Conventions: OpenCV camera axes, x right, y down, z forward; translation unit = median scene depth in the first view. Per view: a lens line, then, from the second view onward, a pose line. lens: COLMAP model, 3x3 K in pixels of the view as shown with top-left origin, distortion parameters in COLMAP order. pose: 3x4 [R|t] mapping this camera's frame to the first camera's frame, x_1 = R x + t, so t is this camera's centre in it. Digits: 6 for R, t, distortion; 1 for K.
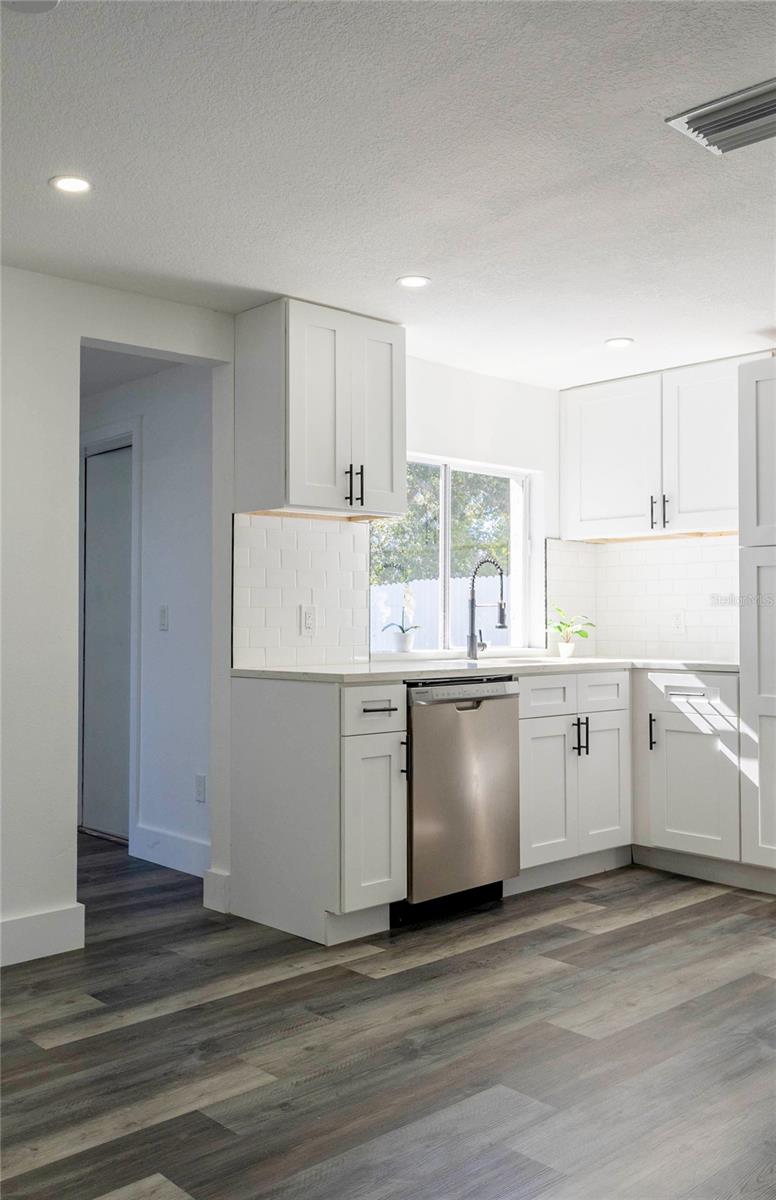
lens RADIAL K [[1137.8, 0, 387.7], [0, 1137.8, 576.8], [0, 0, 1]] dist [0.019525, -0.001256]
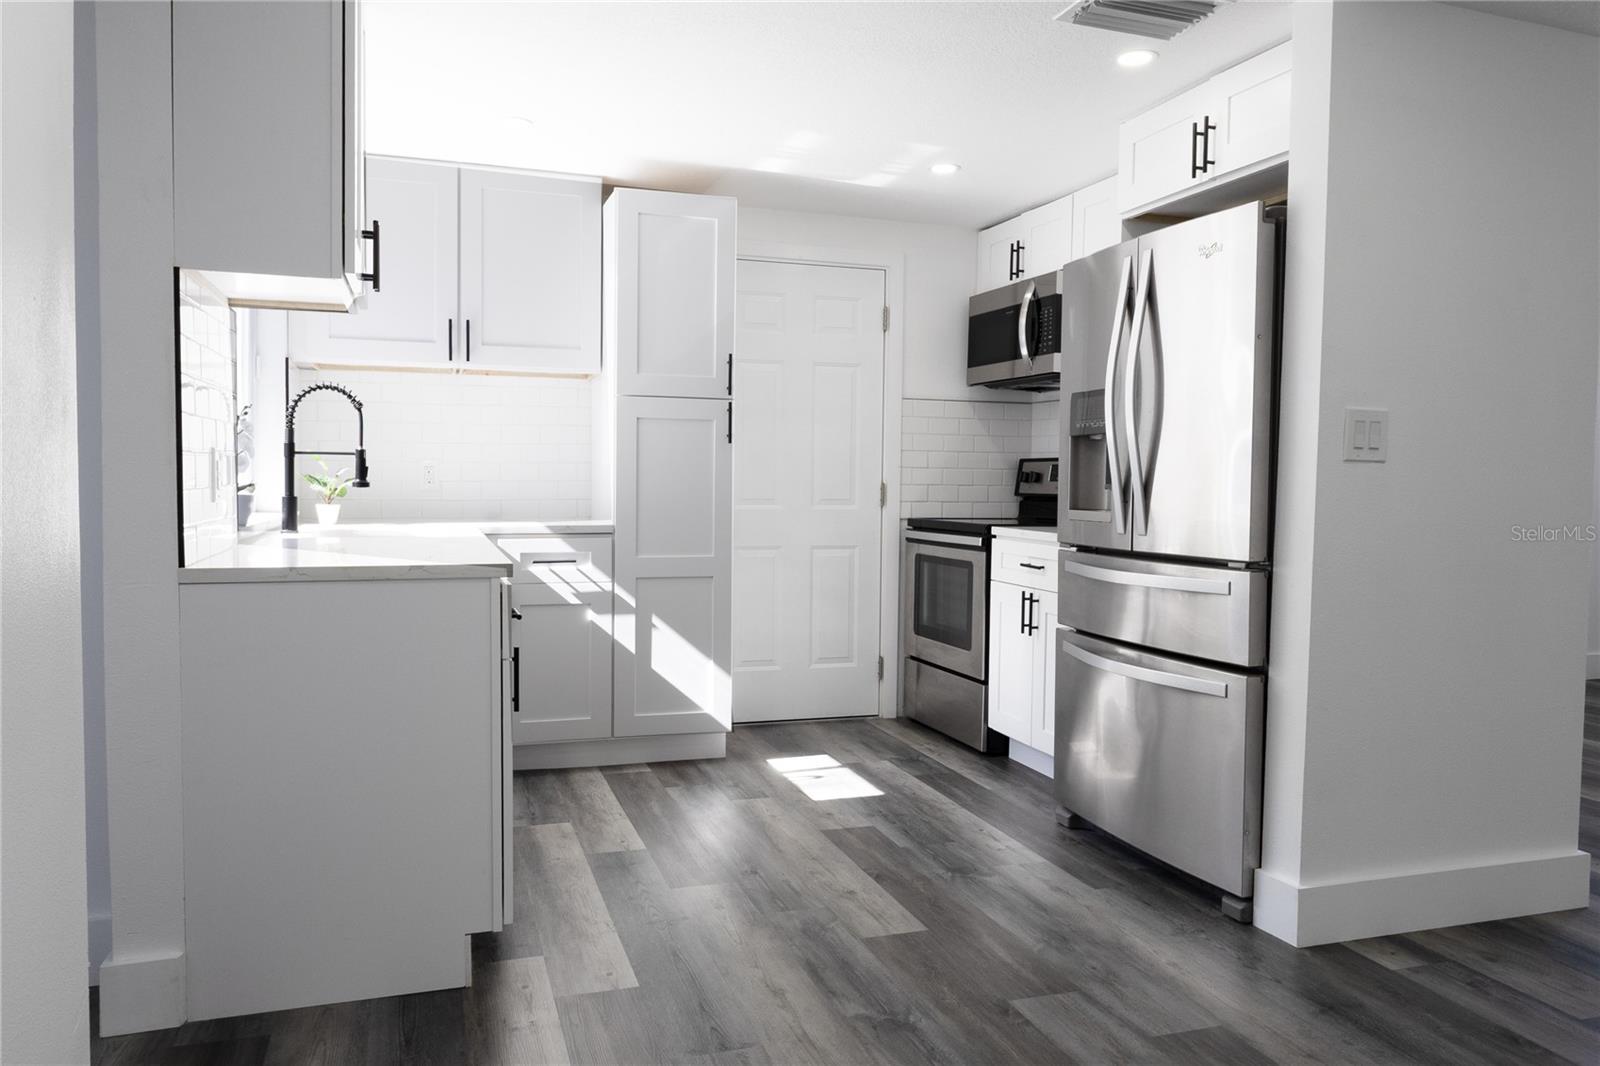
lens RADIAL K [[1159.8, 0, 800.0], [0, 1159.8, 533.0], [0, 0, 1]] dist [0.000756, -0.002214]
pose [[0.395979, -0.044084, 0.917201, -0.487749], [-0.043958, 0.996792, 0.066887, 0.015575], [-0.917207, -0.066805, 0.392771, 0.508777]]
